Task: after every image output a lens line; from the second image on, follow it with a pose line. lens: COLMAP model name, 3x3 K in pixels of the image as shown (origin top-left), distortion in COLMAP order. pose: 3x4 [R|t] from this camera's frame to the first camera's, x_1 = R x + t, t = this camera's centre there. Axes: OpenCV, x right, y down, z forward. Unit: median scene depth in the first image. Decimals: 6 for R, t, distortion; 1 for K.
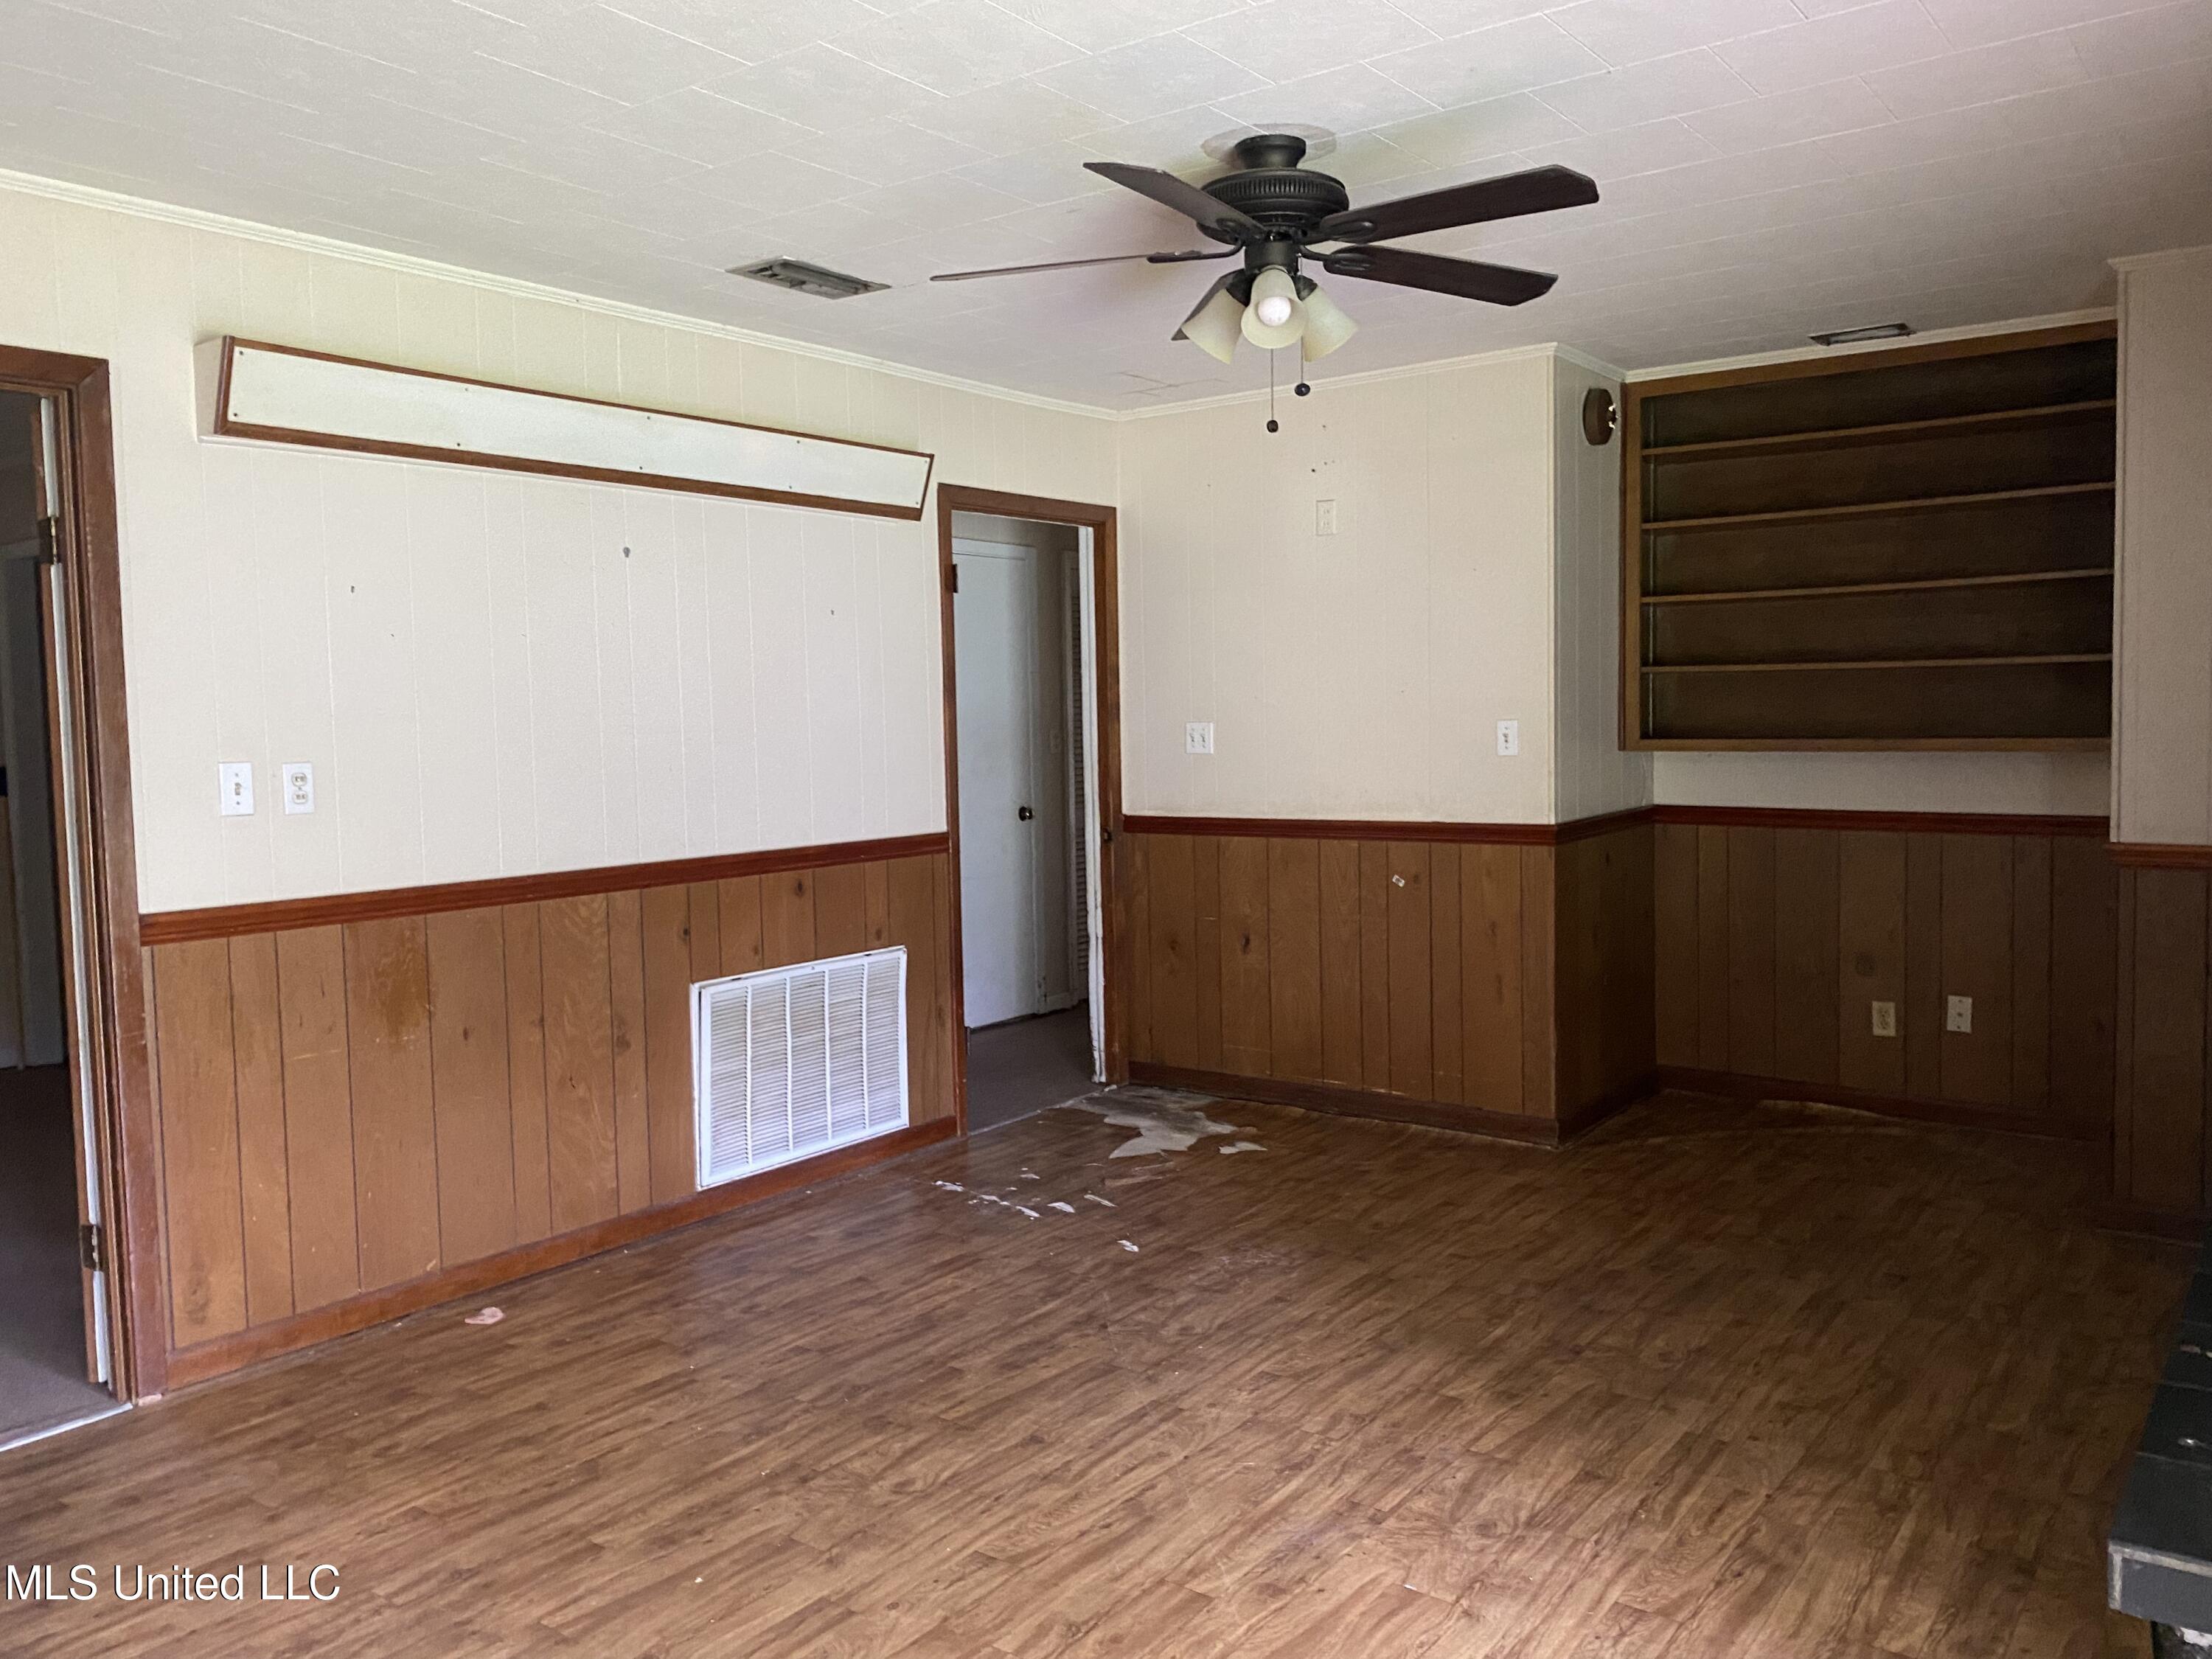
lens RADIAL K [[1671.6, 0, 1151.8], [0, 1671.6, 823.1], [0, 0, 1]] dist [0.046976, -0.025723]
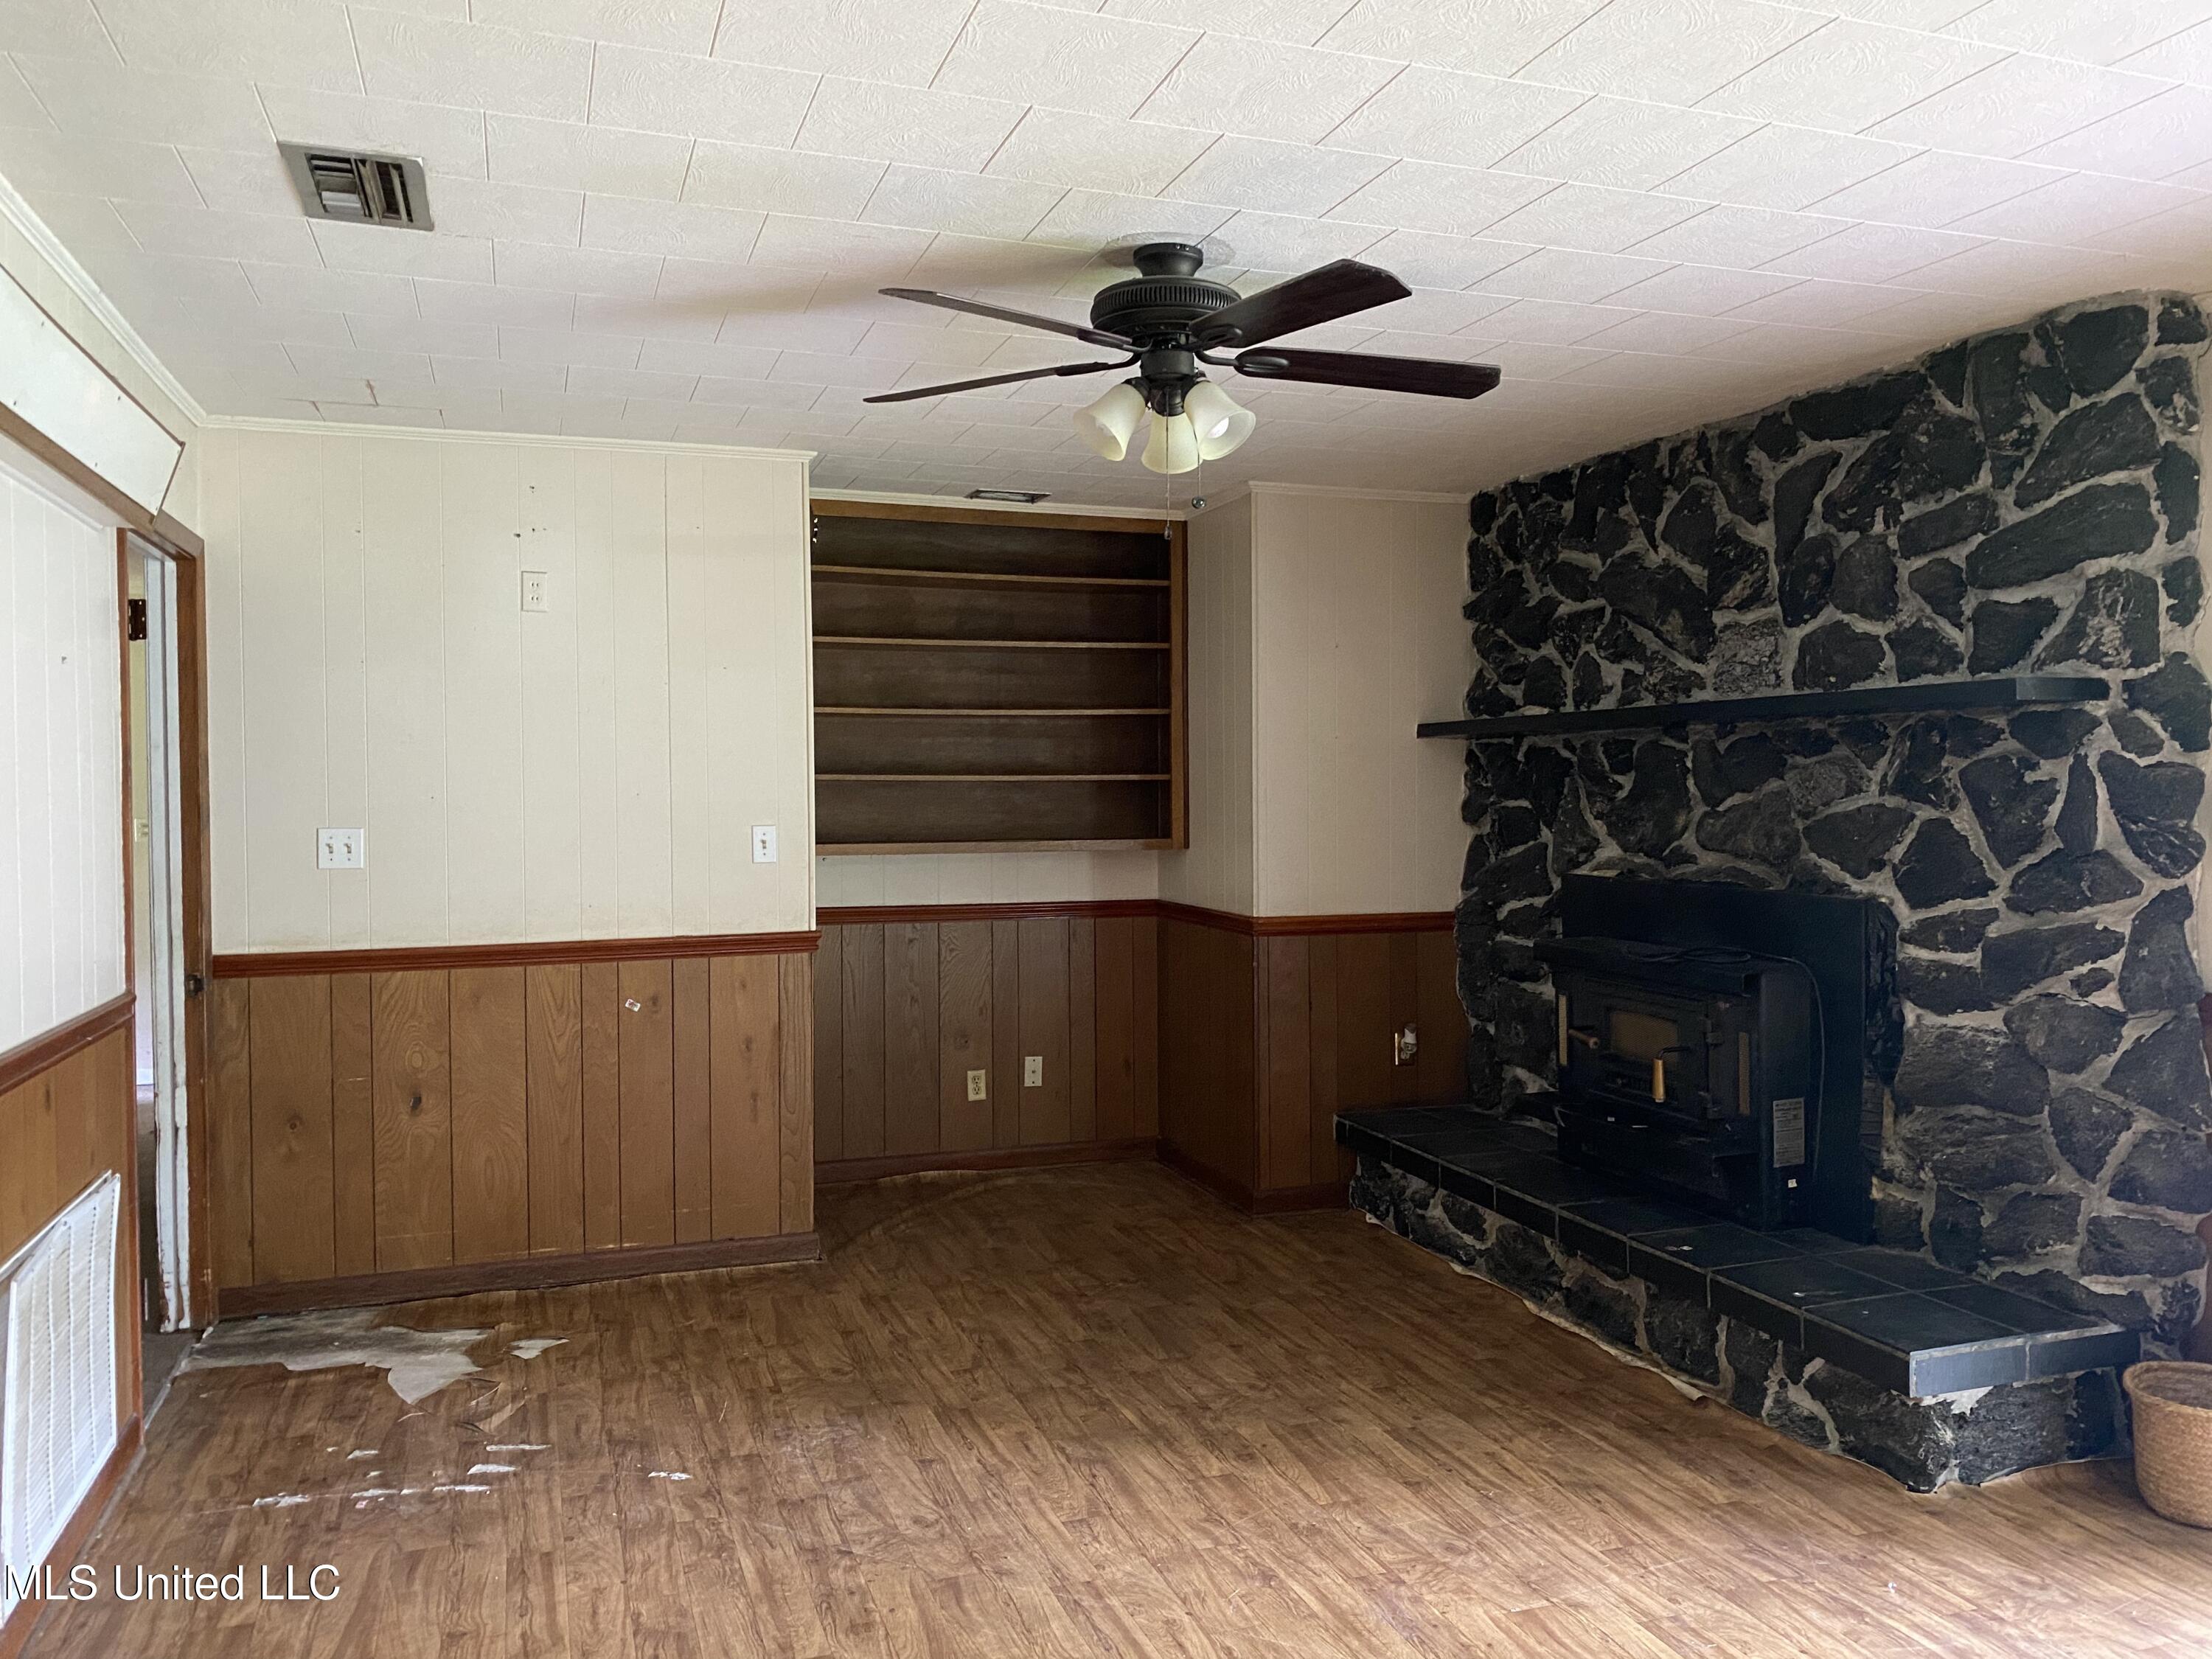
lens RADIAL K [[1671.6, 0, 1111.9], [0, 1671.6, 812.8], [0, 0, 1]] dist [0.046976, -0.025723]
pose [[0.576892, -0.000822, 0.816820, -0.575811], [0.052369, 0.997979, -0.035982, -0.029571], [-0.815140, 0.063534, 0.575769, 0.341107]]
